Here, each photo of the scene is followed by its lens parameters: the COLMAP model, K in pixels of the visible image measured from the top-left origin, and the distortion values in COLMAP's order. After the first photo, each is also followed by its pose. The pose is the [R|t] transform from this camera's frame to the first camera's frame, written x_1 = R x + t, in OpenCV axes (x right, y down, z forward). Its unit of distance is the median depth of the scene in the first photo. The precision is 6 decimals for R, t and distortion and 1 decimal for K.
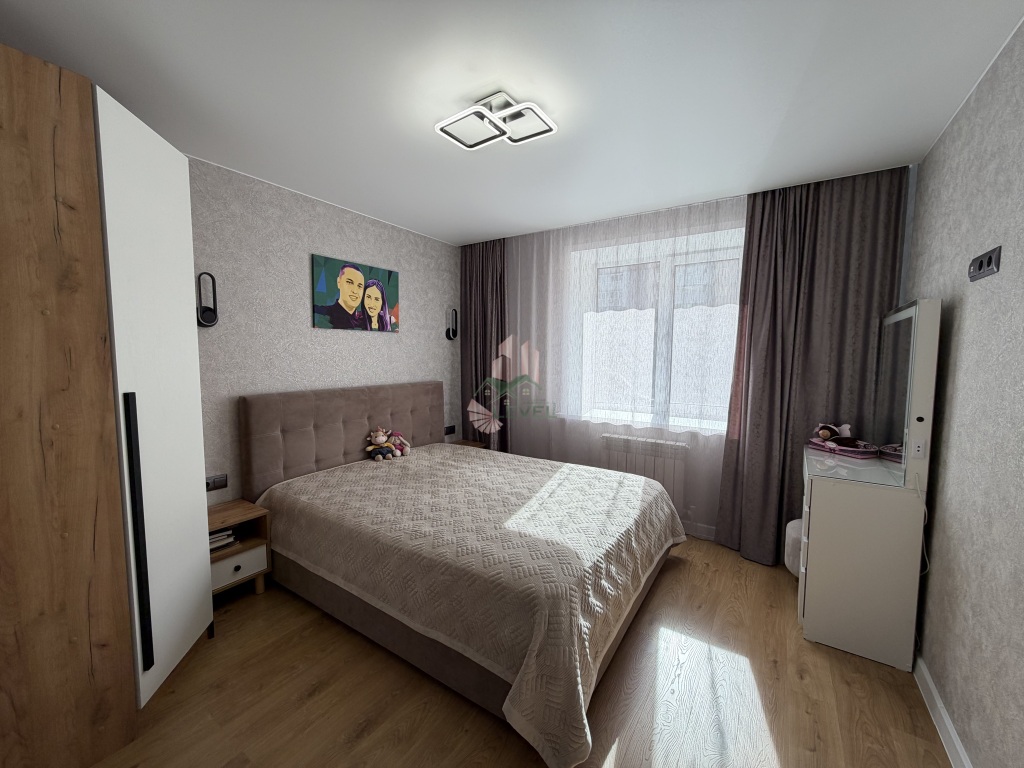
lens RADIAL K [[406.7, 0, 509.6], [0, 406.7, 386.5], [0, 0, 1]] dist [-0.000508, -0.000462]
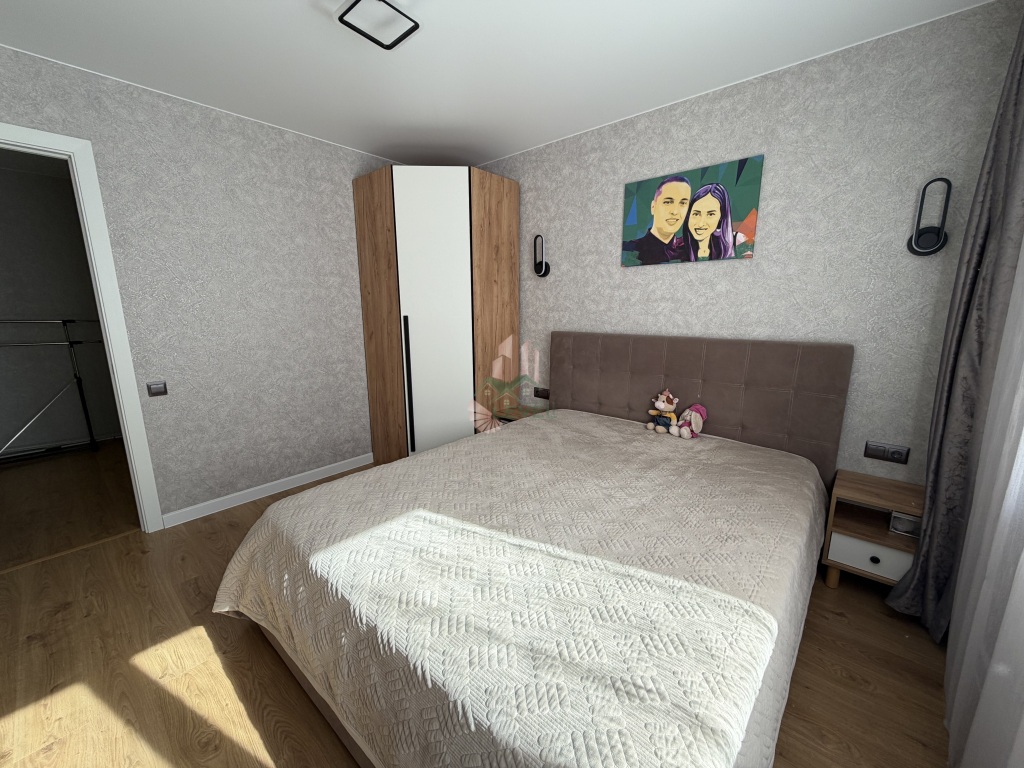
lens RADIAL K [[406.7, 0, 509.6], [0, 406.7, 386.5], [0, 0, 1]] dist [-0.000508, -0.000462]
pose [[-0.131261, 0.188397, -0.973282, 0.476415], [-0.076399, 0.976934, 0.199408, -0.038482], [0.988400, 0.100532, -0.113840, 0.802774]]
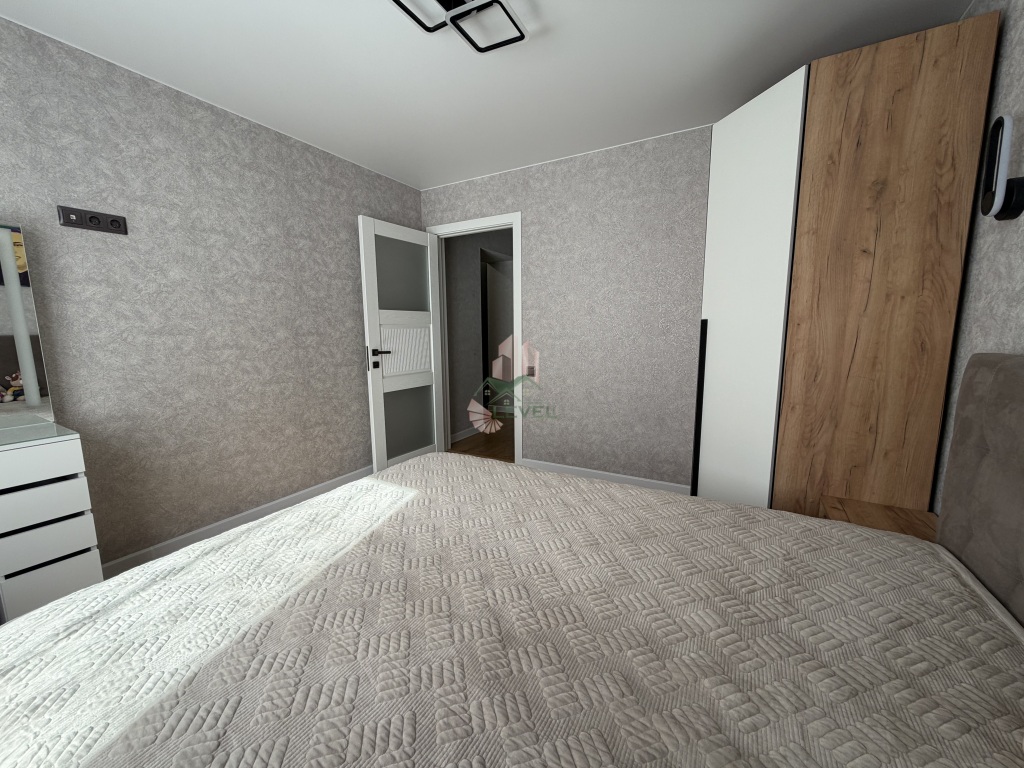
lens RADIAL K [[414.6, 0, 512.0], [0, 414.6, 384.0], [0, 0, 1]] dist [0.001588, 0.000274]
pose [[-0.997756, 0.022076, -0.063217, -0.042527], [0.007909, 0.976335, 0.216121, -0.041963], [0.066492, 0.215136, -0.974318, 1.146573]]
